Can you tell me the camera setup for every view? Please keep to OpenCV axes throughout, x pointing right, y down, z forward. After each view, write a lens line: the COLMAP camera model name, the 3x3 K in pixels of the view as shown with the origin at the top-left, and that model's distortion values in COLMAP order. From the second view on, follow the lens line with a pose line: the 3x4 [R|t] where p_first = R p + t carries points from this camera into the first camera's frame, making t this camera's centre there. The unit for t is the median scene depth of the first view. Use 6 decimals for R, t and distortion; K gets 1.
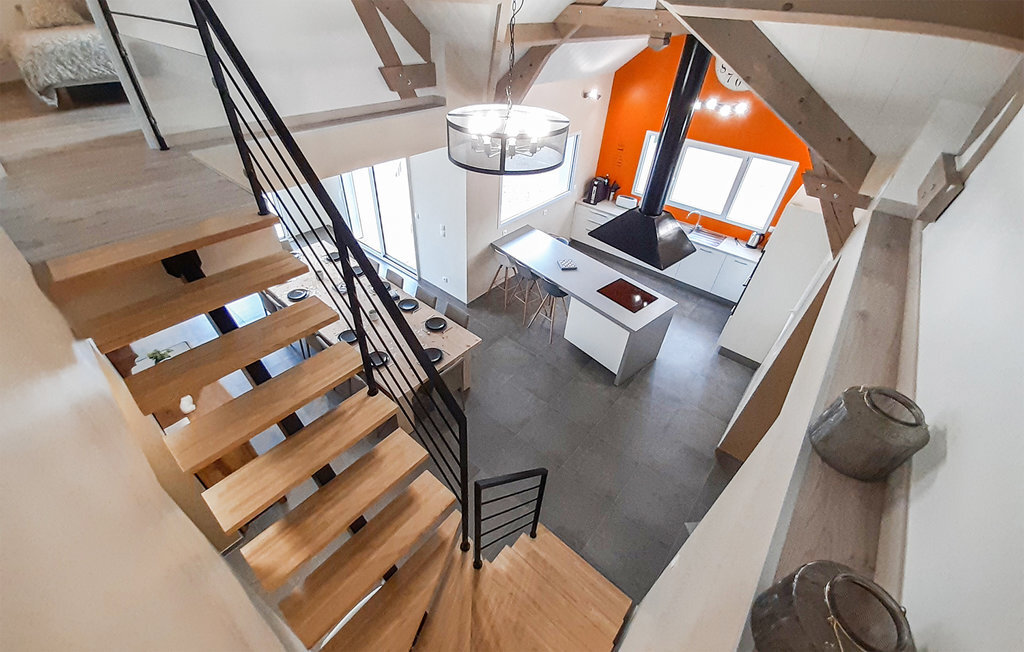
lens RADIAL K [[404.3, 0, 498.6], [0, 404.3, 314.3], [0, 0, 1]] dist [0.000323, -0.010532]
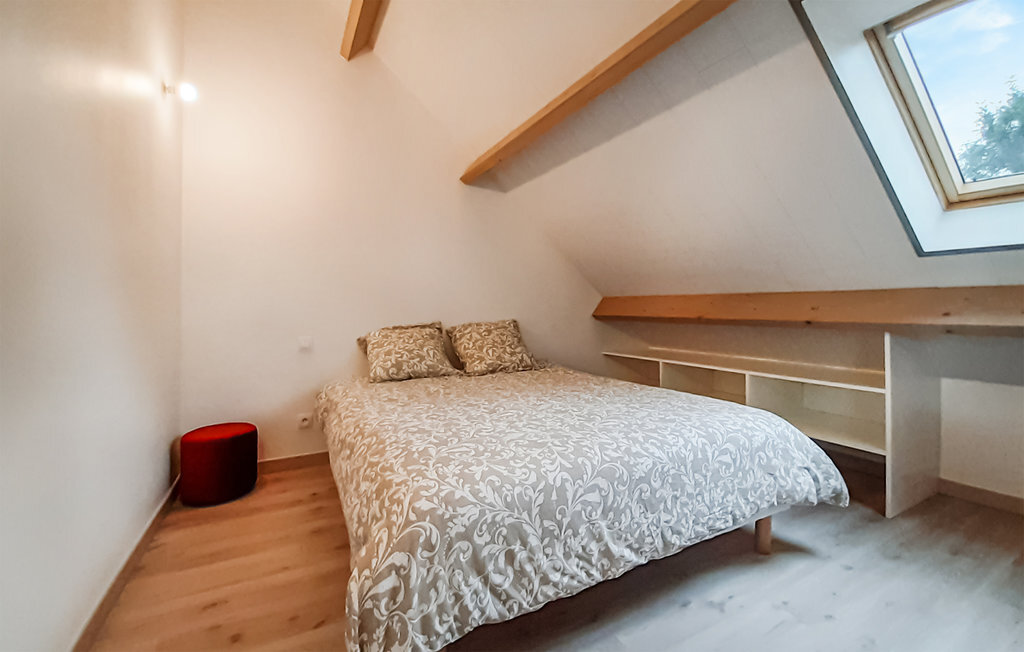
lens RADIAL K [[404.3, 0, 498.6], [0, 404.3, 314.3], [0, 0, 1]] dist [0.000323, -0.010532]
pose [[0.929622, -0.031439, -0.367170, -0.819847], [-0.200561, 0.792706, -0.575667, -0.512990], [0.309156, 0.608793, 0.730612, 0.569753]]
